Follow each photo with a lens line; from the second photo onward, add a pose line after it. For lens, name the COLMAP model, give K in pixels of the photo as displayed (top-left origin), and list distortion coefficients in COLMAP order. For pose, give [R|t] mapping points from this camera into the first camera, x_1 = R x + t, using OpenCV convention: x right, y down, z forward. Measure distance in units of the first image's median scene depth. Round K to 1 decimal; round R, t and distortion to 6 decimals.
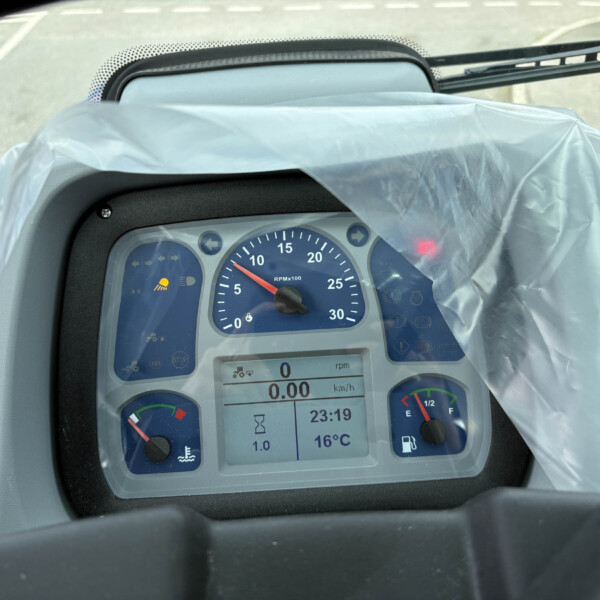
lens RADIAL K [[613.0, 0, 296.7], [0, 613.0, 301.7], [0, 0, 1]] dist [0.026290, 0.000000]
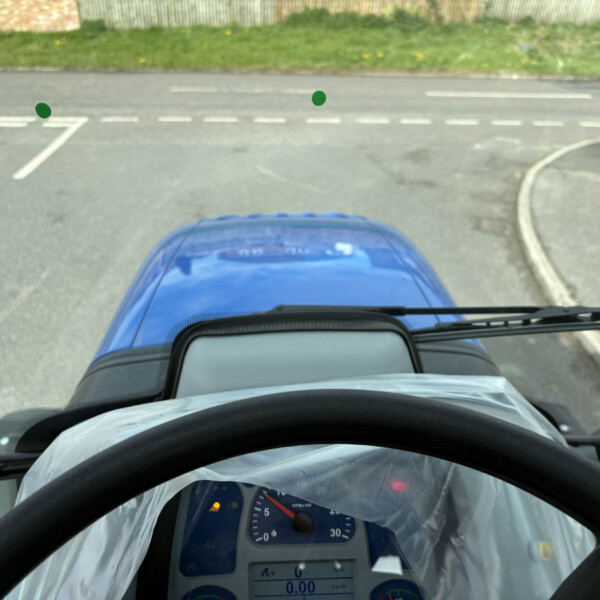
lens RADIAL K [[613.0, 0, 304.5], [0, 613.0, 298.4], [0, 0, 1]] dist [0.026290, 0.000000]
pose [[0.999537, 0.026959, -0.014099, -0.001042], [-0.028717, 0.989052, -0.144749, -0.308517], [0.010042, 0.145086, 0.989368, -0.499795]]
